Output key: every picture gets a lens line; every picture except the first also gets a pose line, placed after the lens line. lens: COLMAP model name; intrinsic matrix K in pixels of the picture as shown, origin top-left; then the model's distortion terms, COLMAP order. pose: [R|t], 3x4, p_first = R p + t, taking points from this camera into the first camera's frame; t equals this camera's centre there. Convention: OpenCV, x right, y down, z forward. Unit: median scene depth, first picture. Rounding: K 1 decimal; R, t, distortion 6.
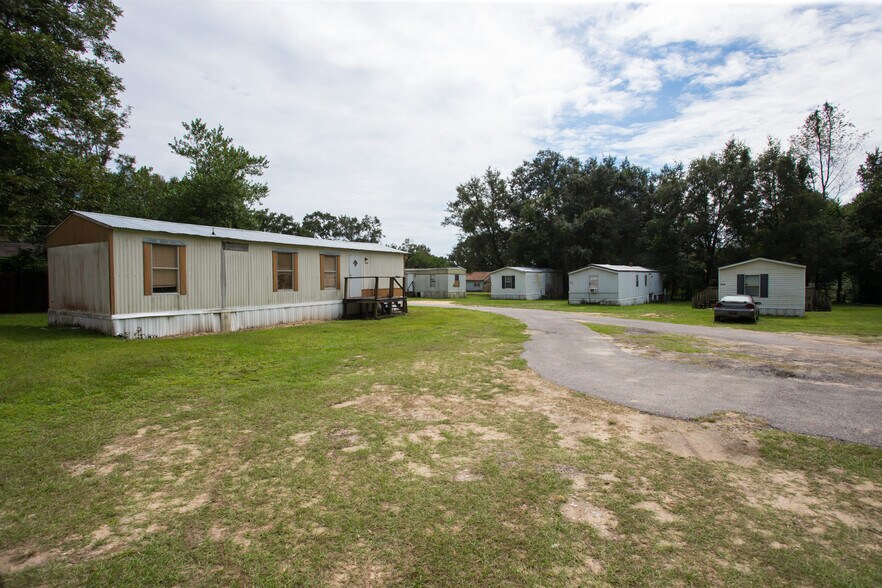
lens RADIAL K [[425.8, 0, 443.0], [0, 425.8, 291.5], [0, 0, 1]] dist [-0.065400, 0.025965]
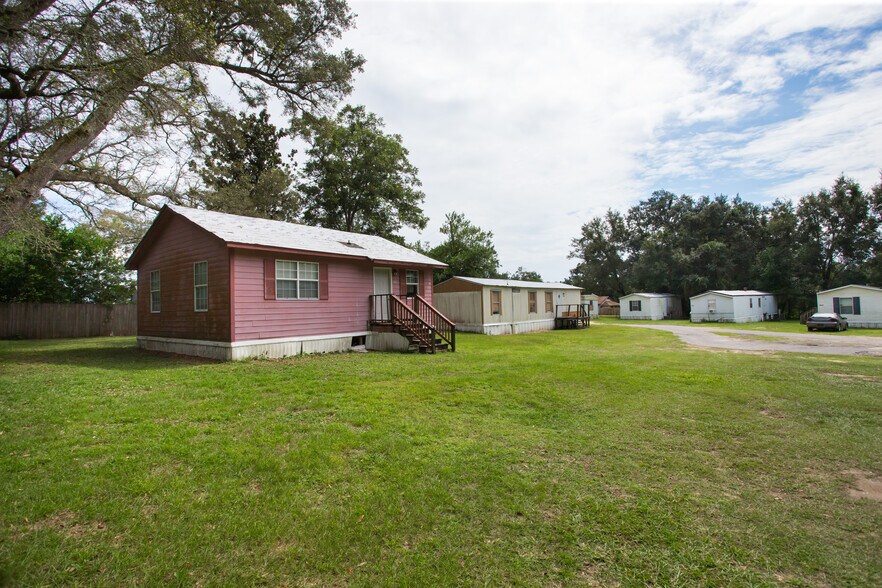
lens RADIAL K [[425.1, 0, 458.3], [0, 425.1, 288.5], [0, 0, 1]] dist [-0.022458, 0.012618]
pose [[0.981556, -0.023375, -0.189741, -0.129623], [0.010998, 0.997757, -0.066027, 0.003739], [0.190859, 0.062723, 0.979612, -0.338812]]
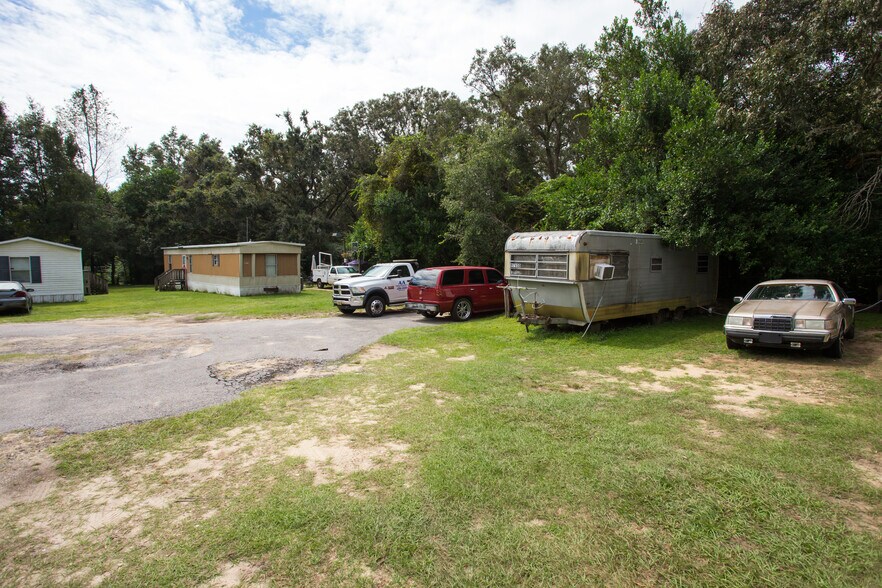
lens RADIAL K [[440.3, 0, 441.0], [0, 440.3, 294.0], [0, 0, 1]] dist [-0.063136, 0.022863]
pose [[0.144064, -0.066981, 0.987299, 0.010882], [0.024588, 0.997641, 0.064095, 0.000722], [-0.989263, 0.015042, 0.145371, 0.017347]]
